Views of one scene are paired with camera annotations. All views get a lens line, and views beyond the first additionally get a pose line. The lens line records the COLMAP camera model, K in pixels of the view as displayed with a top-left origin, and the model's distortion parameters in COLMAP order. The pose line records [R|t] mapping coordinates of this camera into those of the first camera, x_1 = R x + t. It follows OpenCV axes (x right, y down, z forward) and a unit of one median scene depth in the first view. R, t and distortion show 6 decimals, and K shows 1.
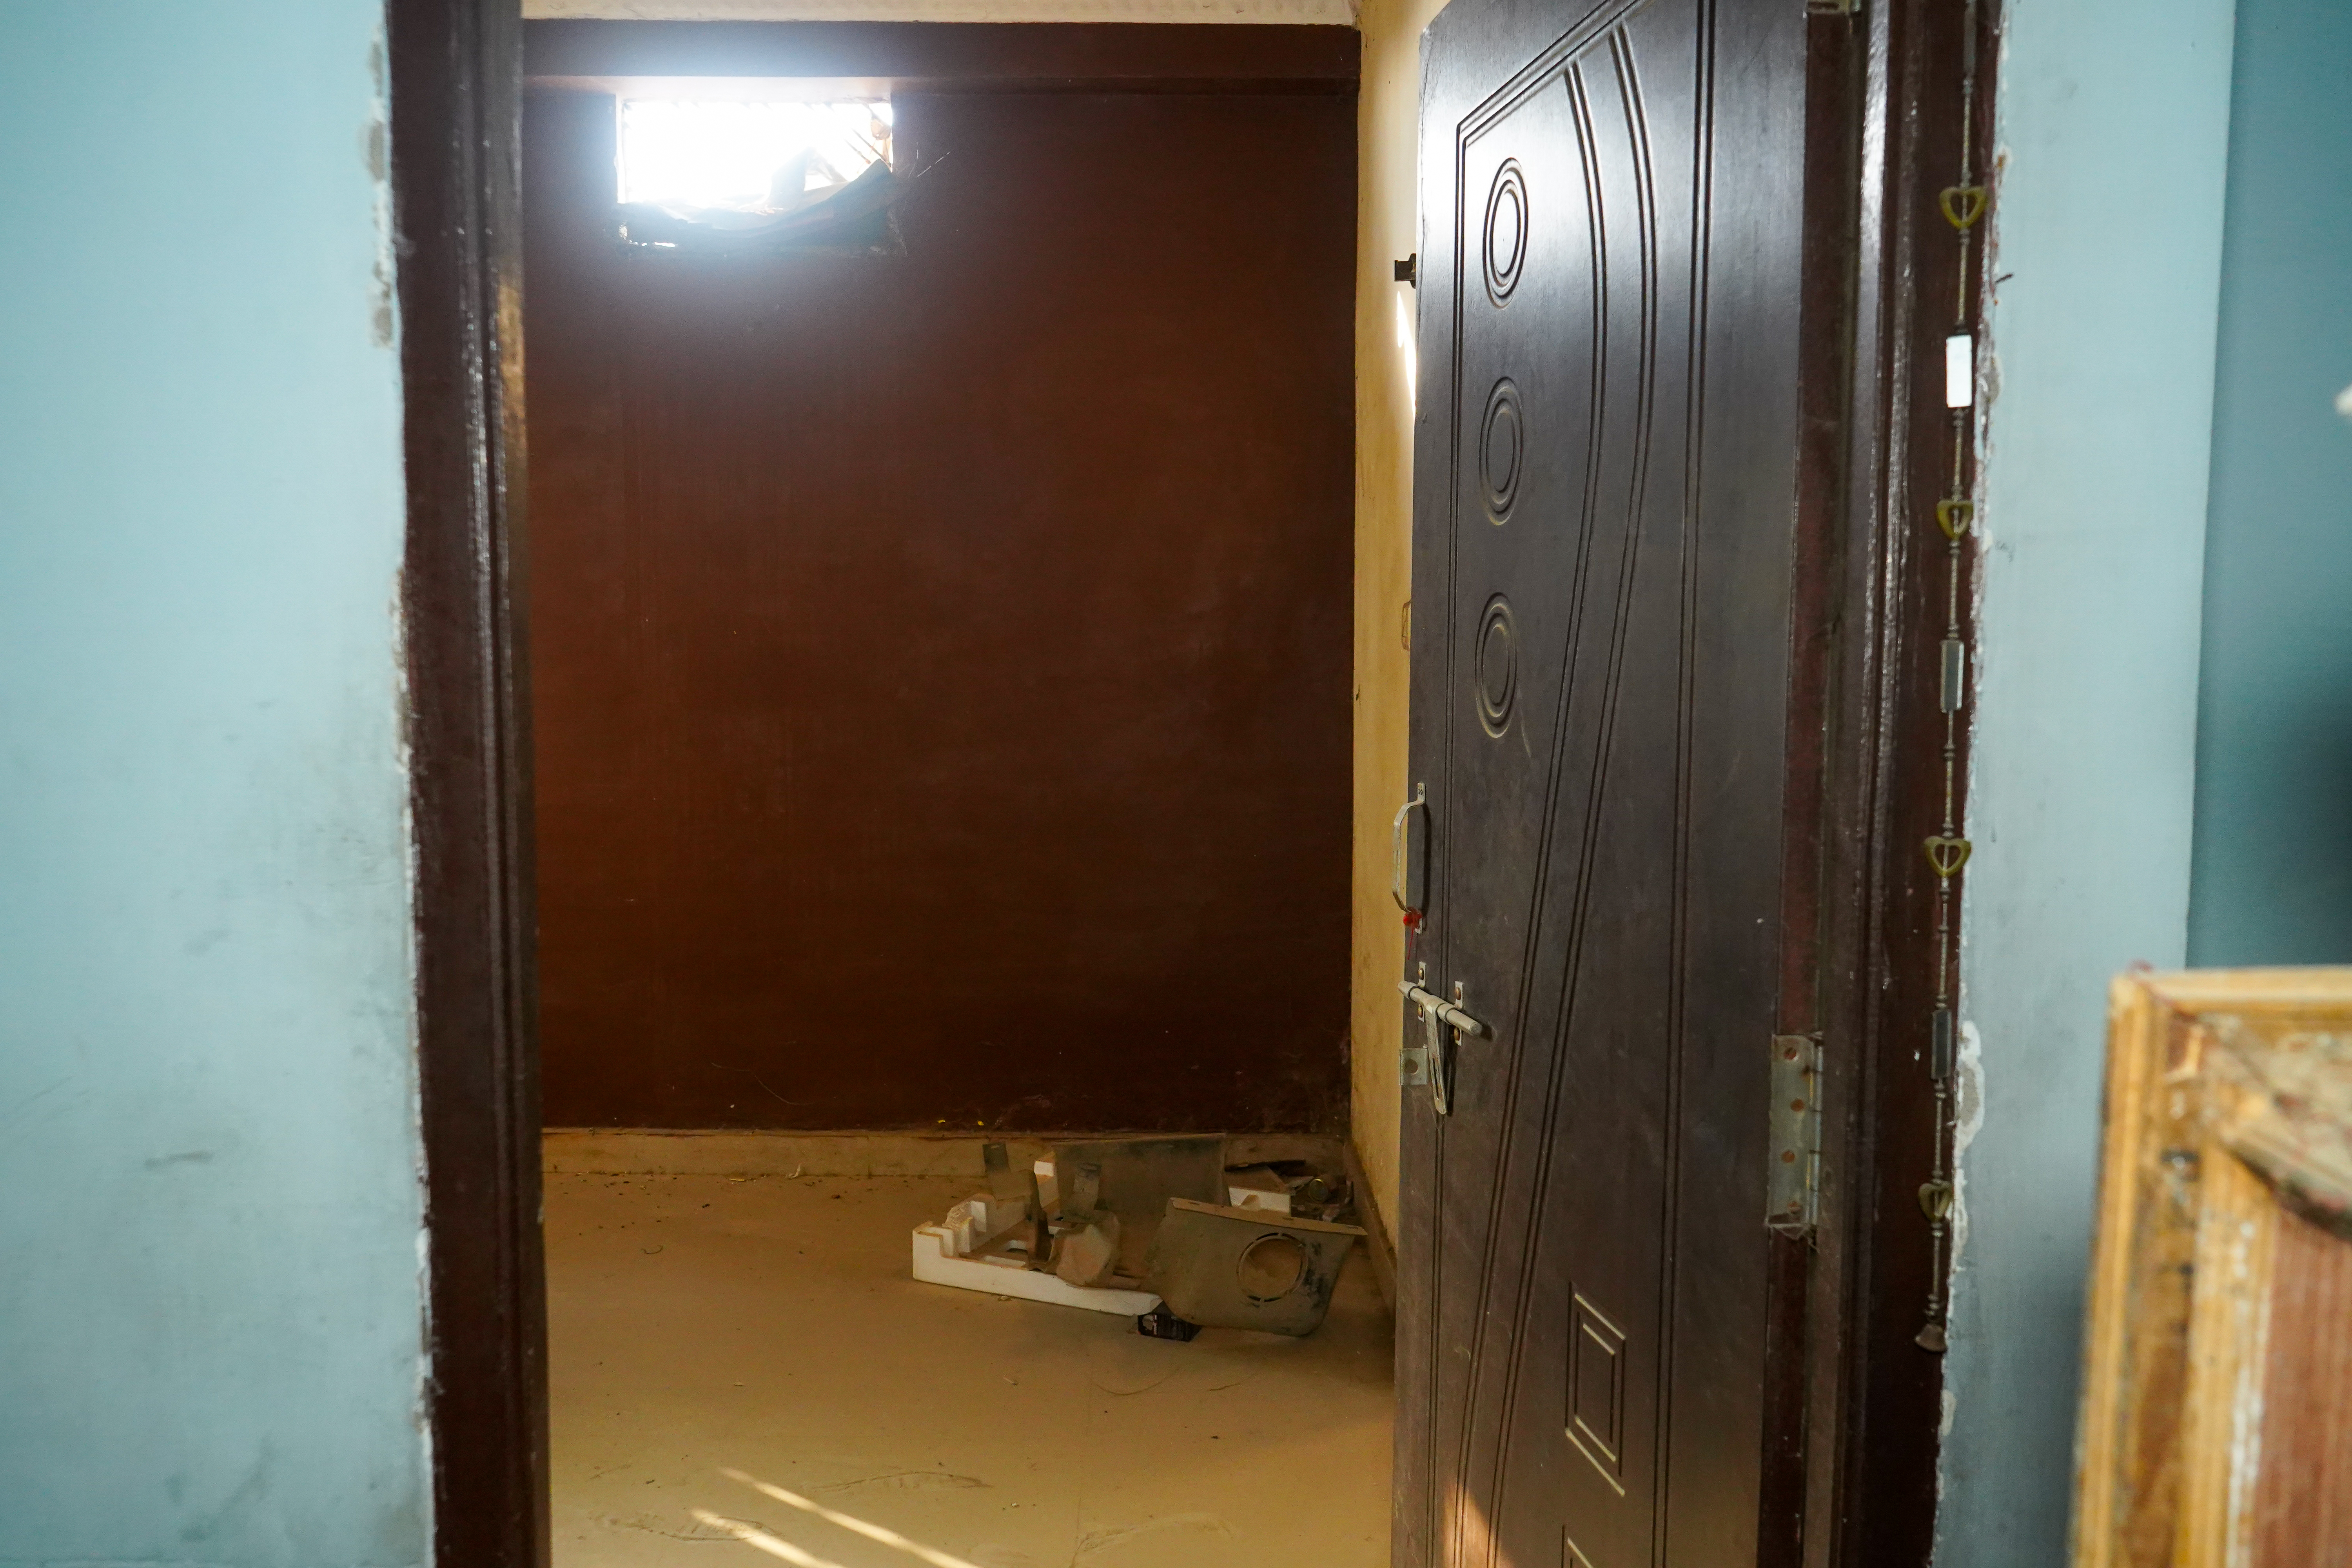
lens RADIAL K [[1888.4, 0, 1163.7], [0, 1888.4, 783.2], [0, 0, 1]] dist [-0.010226, 0.004276]
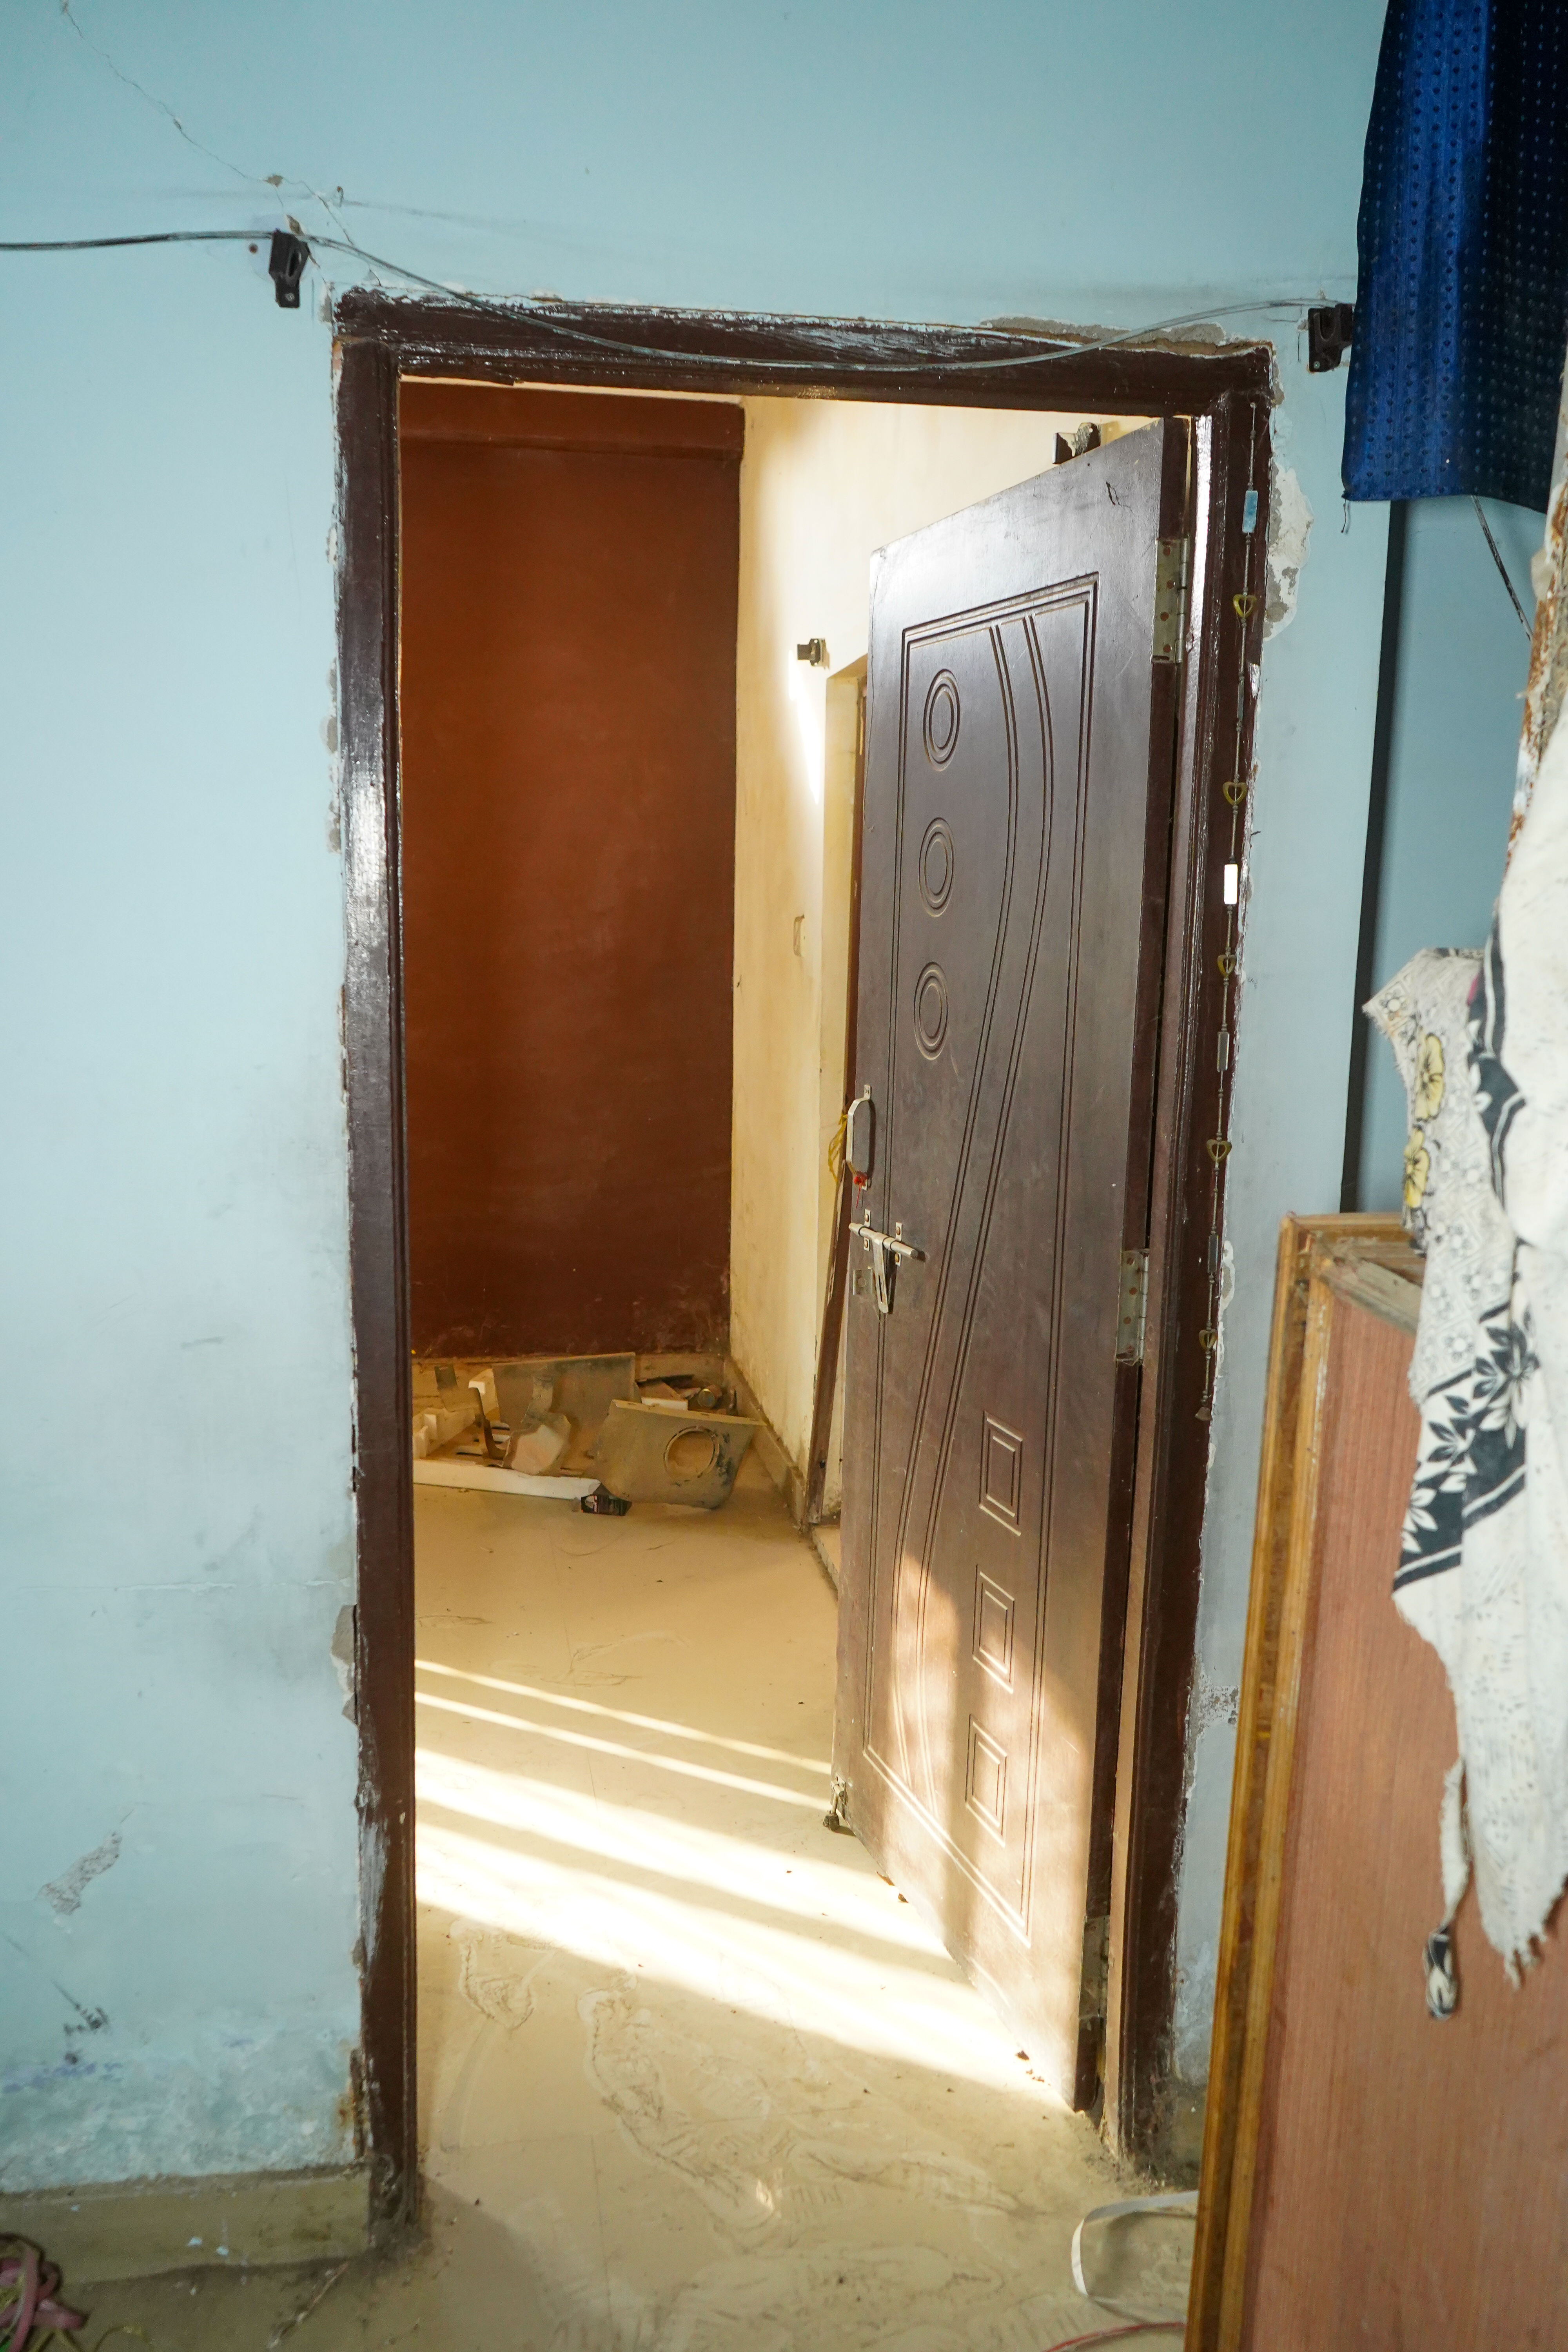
lens RADIAL K [[1911.4, 0, 778.0], [0, 1911.4, 1190.4], [0, 0, 1]] dist [-0.005974, 0.016251]
pose [[0.984959, -0.012616, 0.172330, -0.221306], [-0.002266, 0.996302, 0.085892, -0.055011], [-0.172776, -0.084990, 0.981287, -0.509488]]
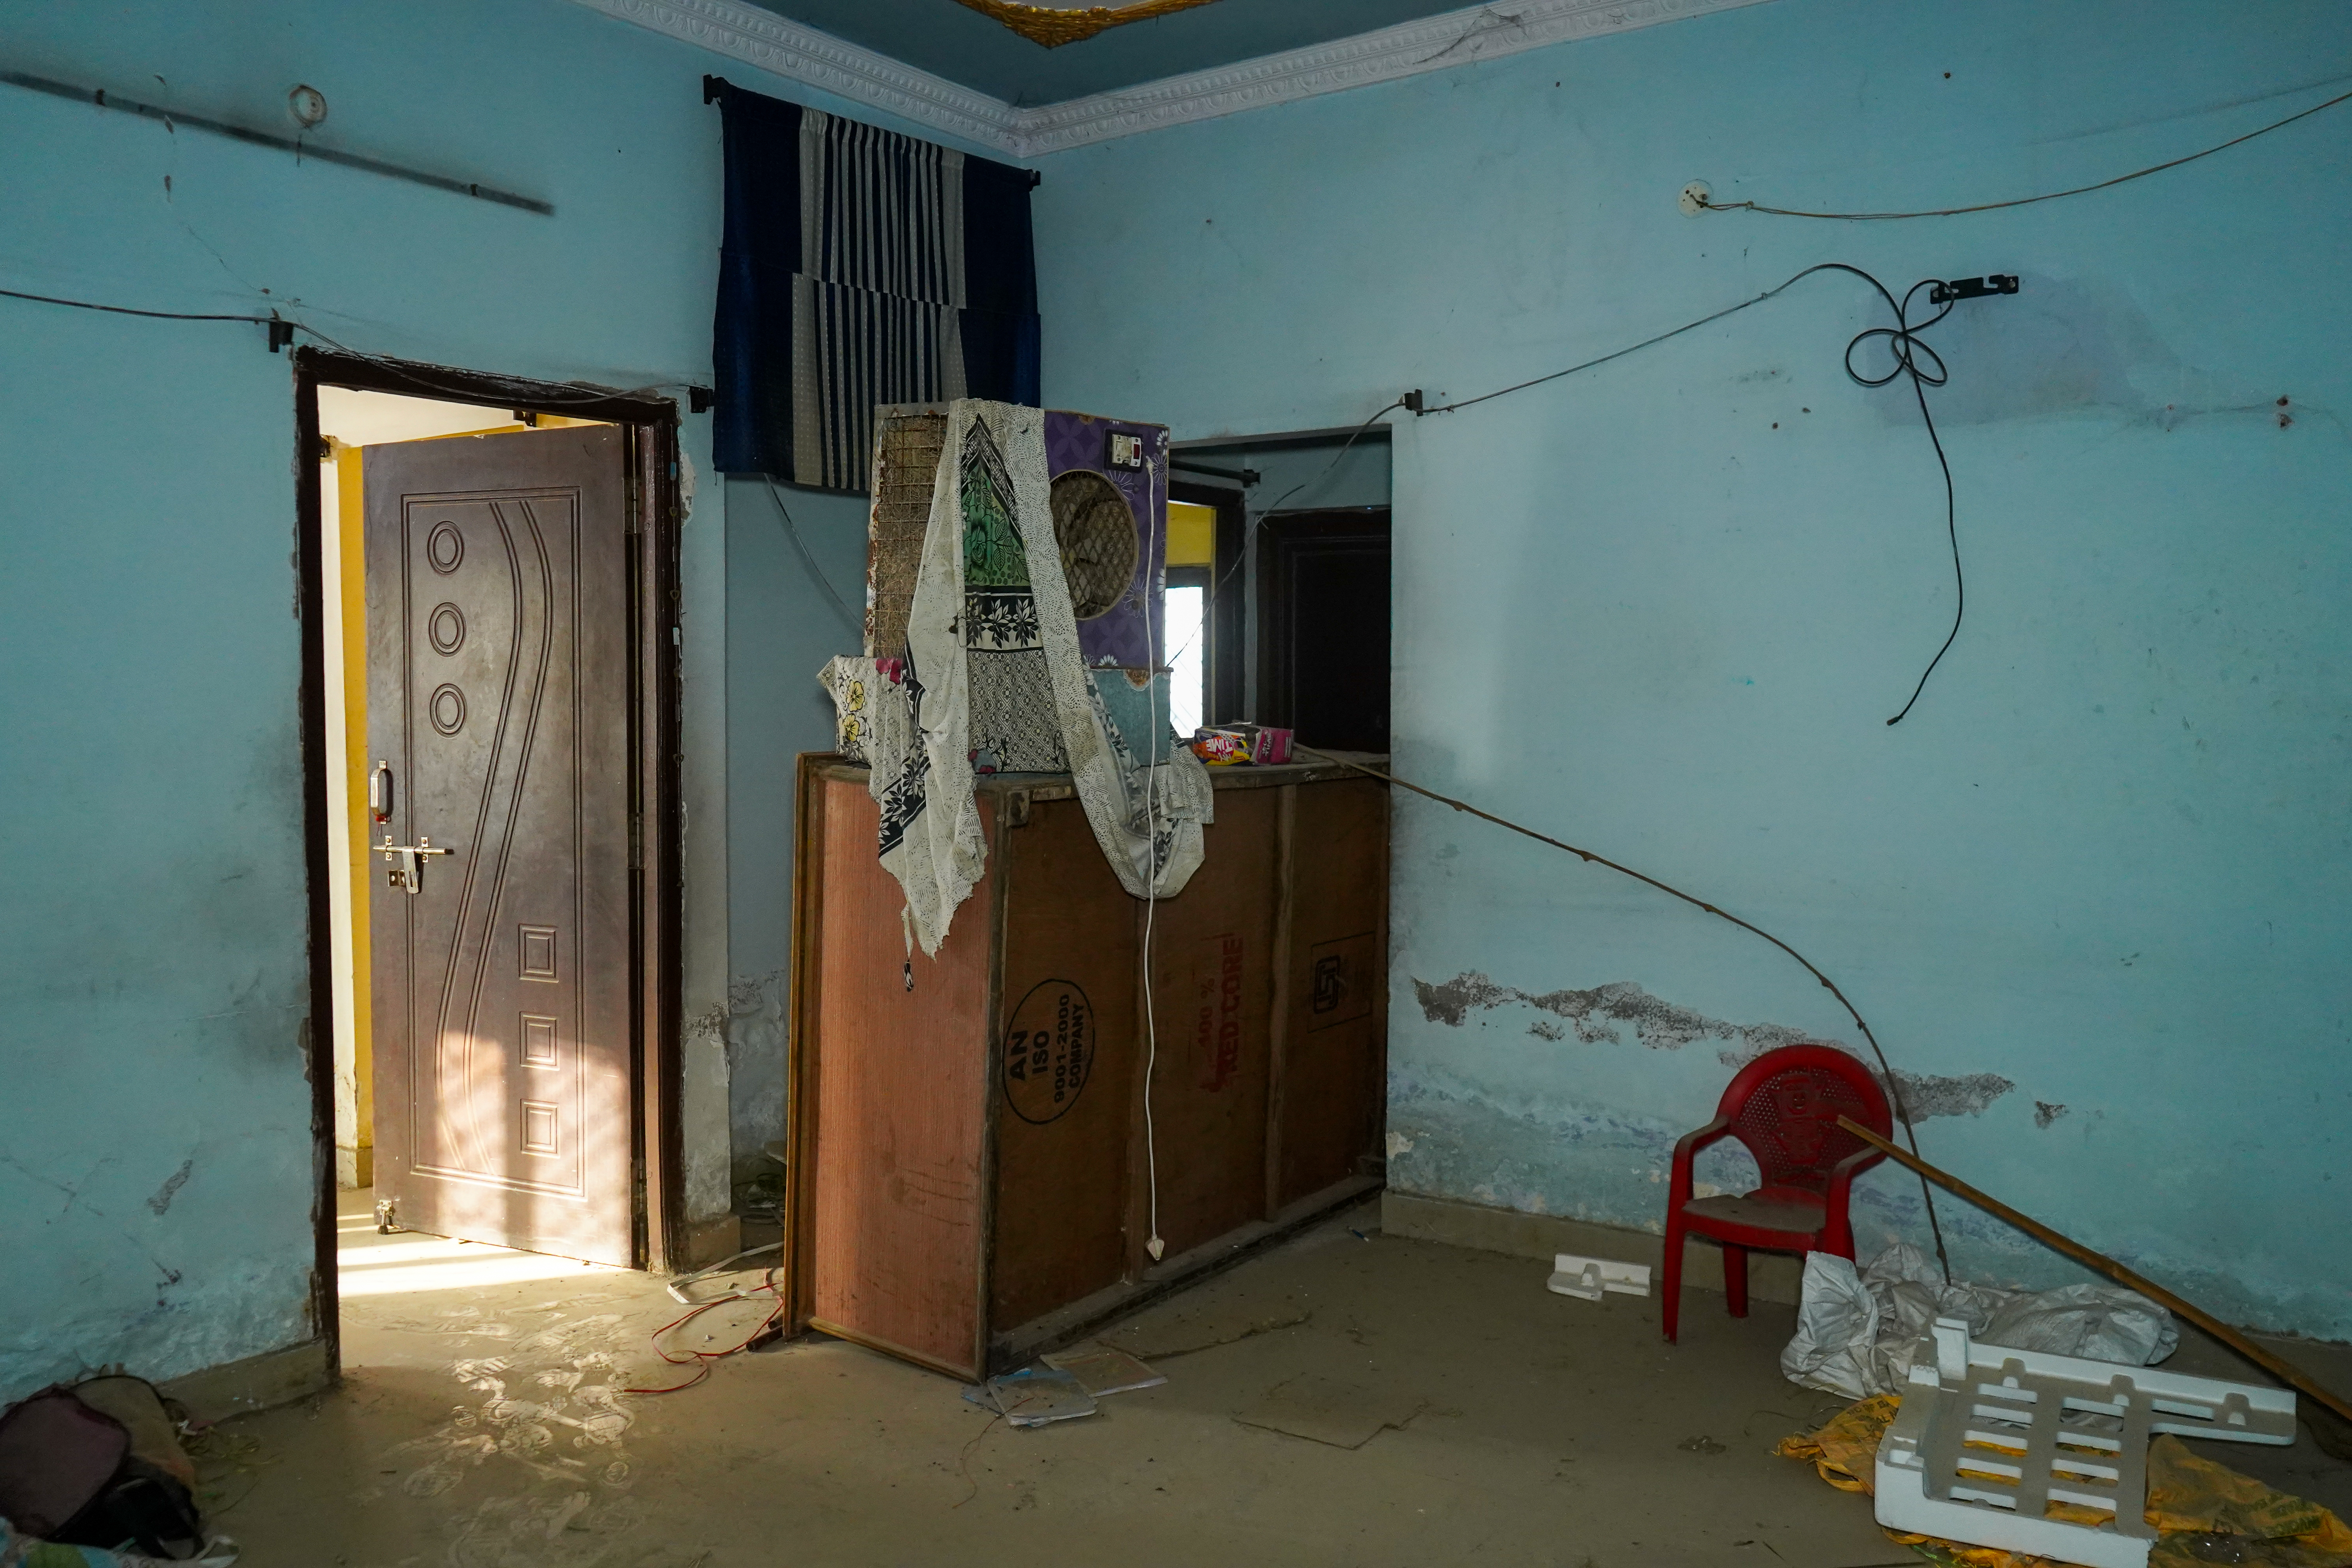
lens RADIAL K [[1934.4, 0, 1176.4], [0, 1934.4, 838.6], [0, 0, 1]] dist [-0.000647, 0.120160]
pose [[0.568124, -0.070539, 0.819914, -1.590601], [0.060295, 0.997210, 0.044013, 0.062339], [-0.820731, 0.024432, 0.570792, -1.476736]]
